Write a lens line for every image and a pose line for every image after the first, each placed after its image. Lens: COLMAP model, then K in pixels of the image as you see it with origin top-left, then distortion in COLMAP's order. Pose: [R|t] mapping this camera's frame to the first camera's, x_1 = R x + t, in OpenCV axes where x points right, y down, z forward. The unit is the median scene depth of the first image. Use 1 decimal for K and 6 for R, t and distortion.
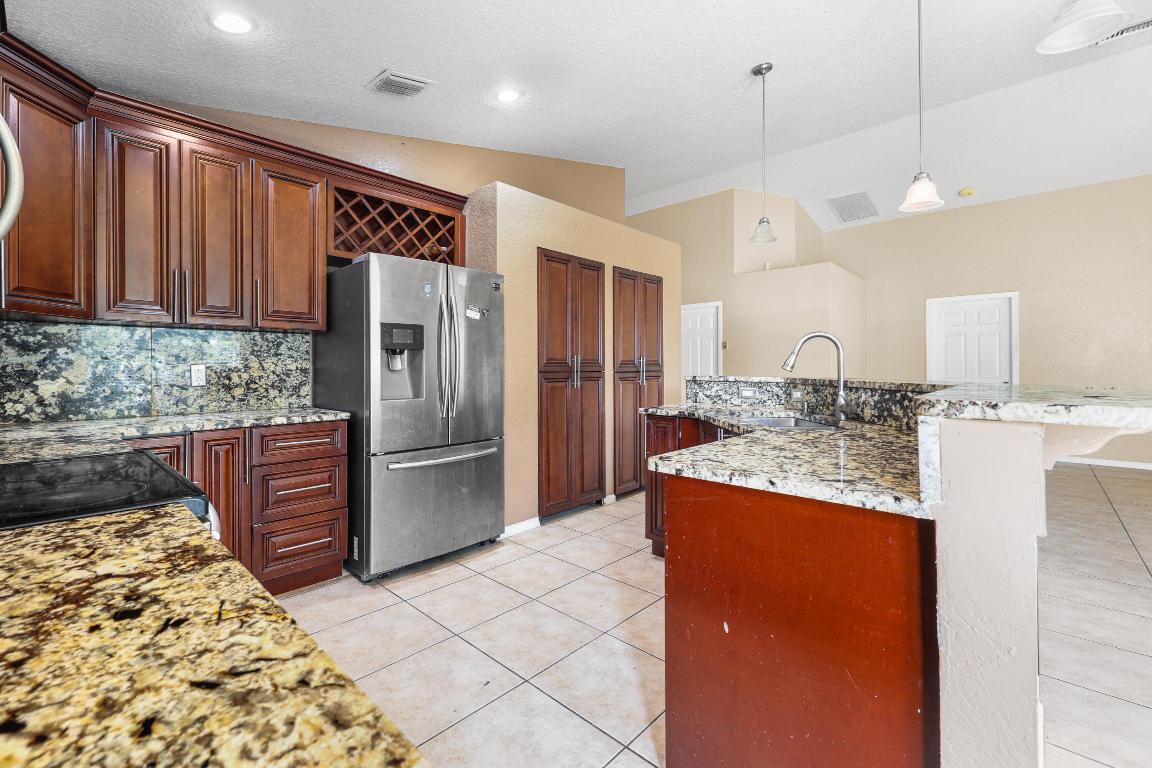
lens RADIAL K [[488.0, 0, 571.0], [0, 488.0, 374.0], [0, 0, 1]] dist [0.001030, 0.000148]
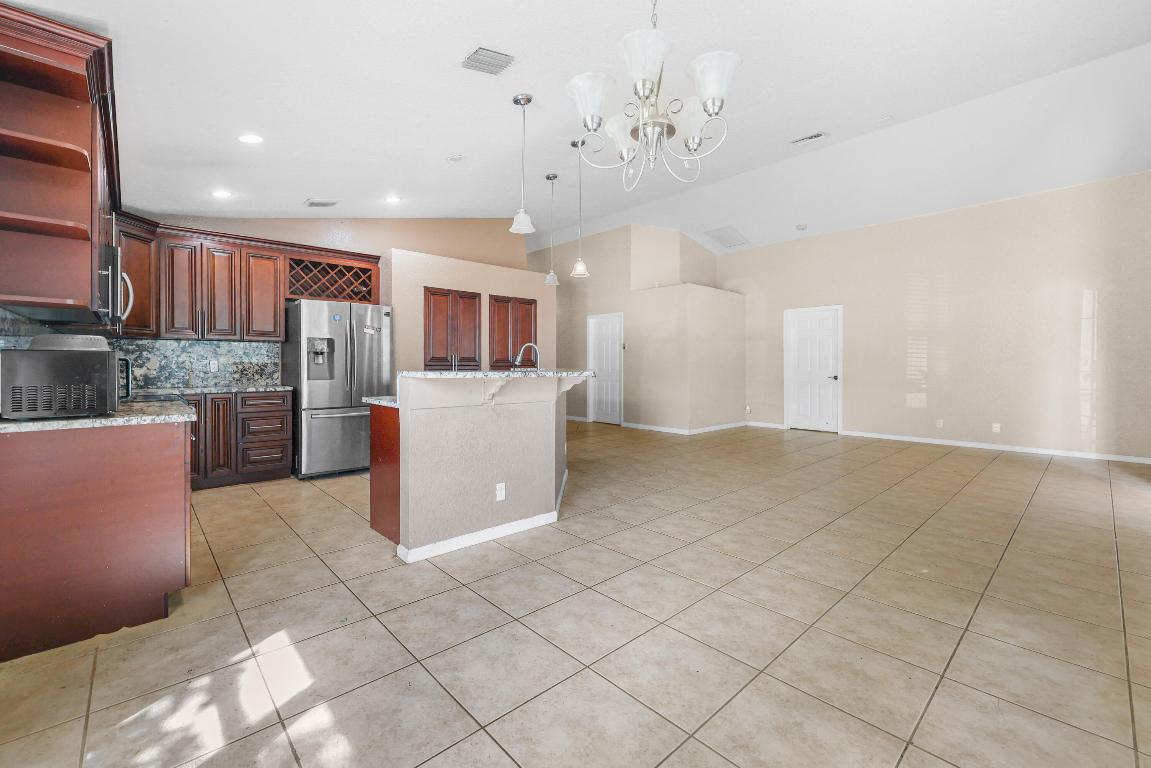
lens RADIAL K [[487.6, 0, 579.8], [0, 487.6, 377.3], [0, 0, 1]] dist [0.001030, 0.000148]
pose [[0.997590, 0.005282, -0.069177, 0.756036], [-0.004387, 0.999905, 0.013079, 0.015029], [0.069240, -0.012744, 0.997519, -0.754427]]
